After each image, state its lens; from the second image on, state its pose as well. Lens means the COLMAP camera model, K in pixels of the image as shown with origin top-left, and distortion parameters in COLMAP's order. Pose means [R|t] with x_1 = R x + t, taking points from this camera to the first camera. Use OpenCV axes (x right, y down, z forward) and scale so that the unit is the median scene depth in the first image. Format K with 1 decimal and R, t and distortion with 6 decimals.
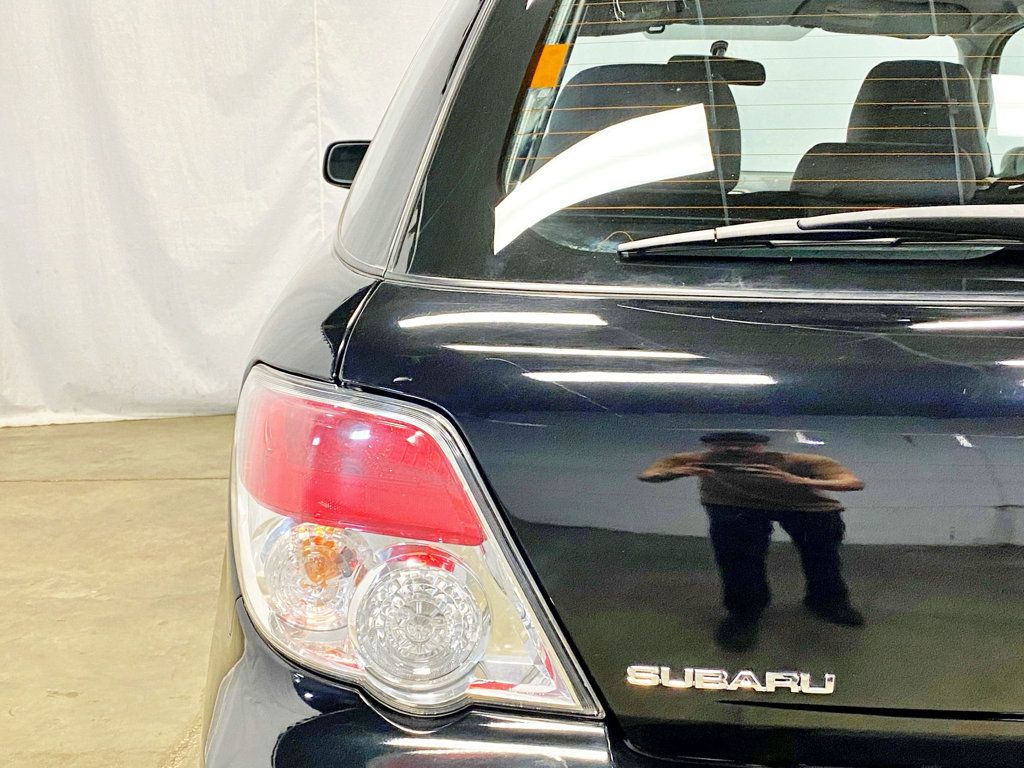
lens RADIAL K [[1380.9, 0, 512.0], [0, 1380.9, 384.0], [0, 0, 1]] dist [0.137497, -0.500462]
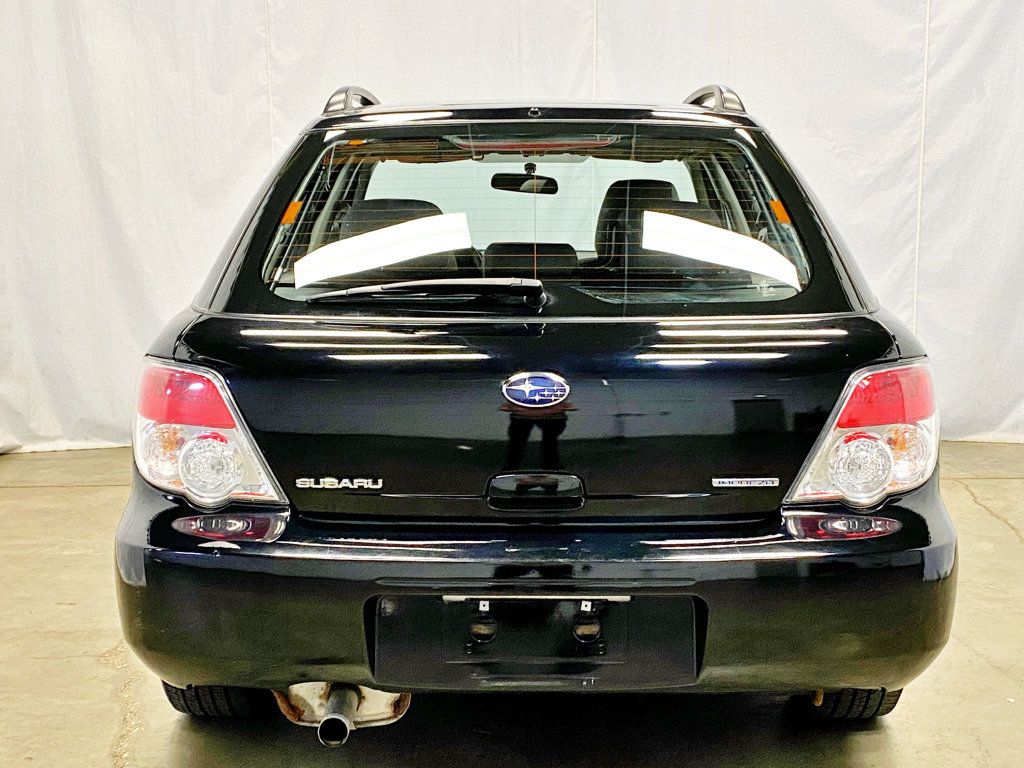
lens RADIAL K [[1380.9, 0, 512.0], [0, 1380.9, 384.0], [0, 0, 1]] dist [0.137497, -0.500462]
pose [[0.999802, -0.005307, -0.019152, 0.400395], [0.004341, 0.998734, -0.050124, 0.134430], [0.019394, 0.050031, 0.998559, -1.066426]]
